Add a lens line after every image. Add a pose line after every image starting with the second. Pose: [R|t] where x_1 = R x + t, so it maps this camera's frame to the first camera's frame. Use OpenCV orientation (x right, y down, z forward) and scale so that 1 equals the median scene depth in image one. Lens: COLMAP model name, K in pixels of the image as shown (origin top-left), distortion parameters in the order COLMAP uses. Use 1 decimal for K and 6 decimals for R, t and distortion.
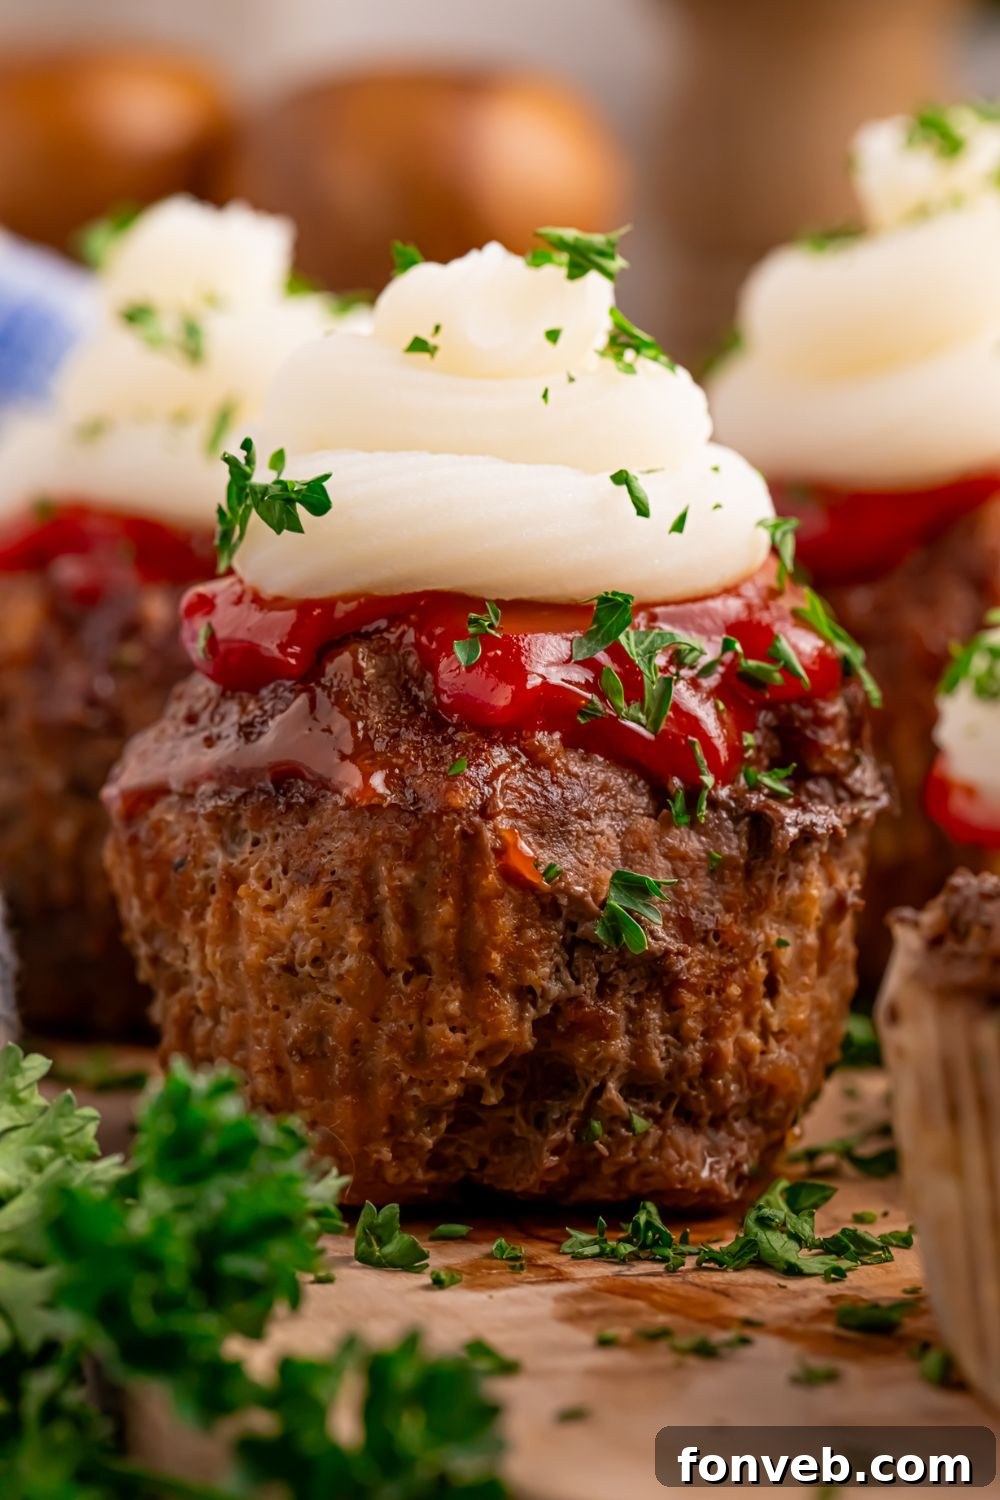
lens RADIAL K [[5579.6, 0, 509.1], [0, 5579.6, 745.7], [0, 0, 1]] dist [0.034410, 0.000000]
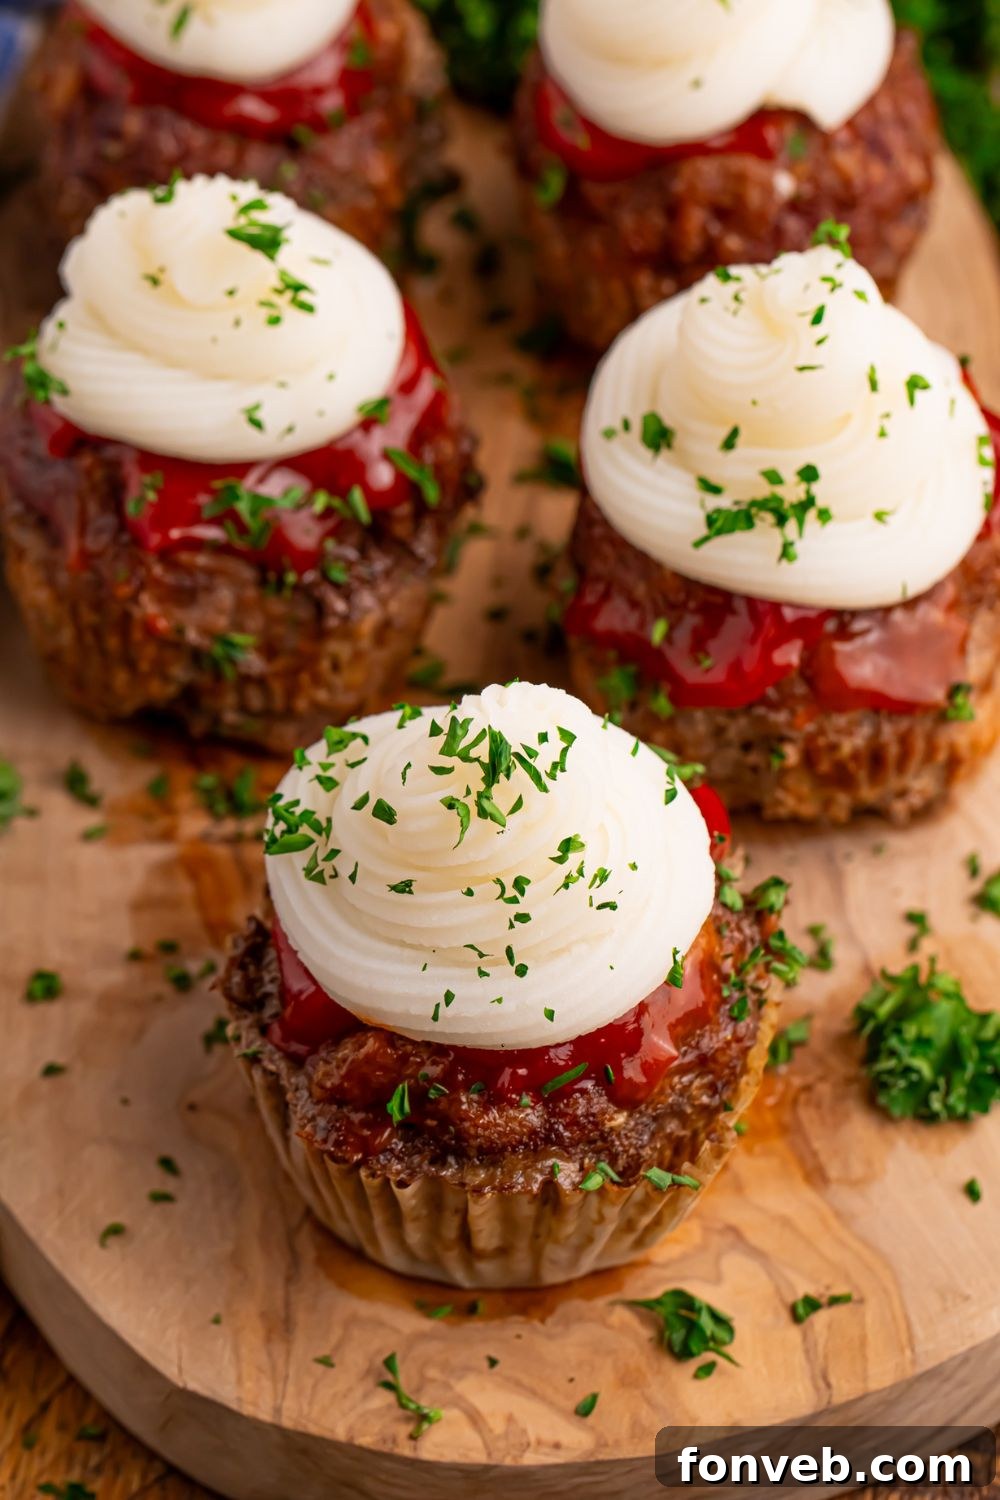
lens RADIAL K [[6017.5, 0, 568.4], [0, 6017.5, 605.2], [0, 0, 1]] dist [0.116789, 0.000000]
pose [[0.944421, 0.243964, -0.220341, 0.501146], [-0.046019, 0.761777, 0.646203, -1.126180], [0.325501, -0.600148, 0.730665, -0.255167]]
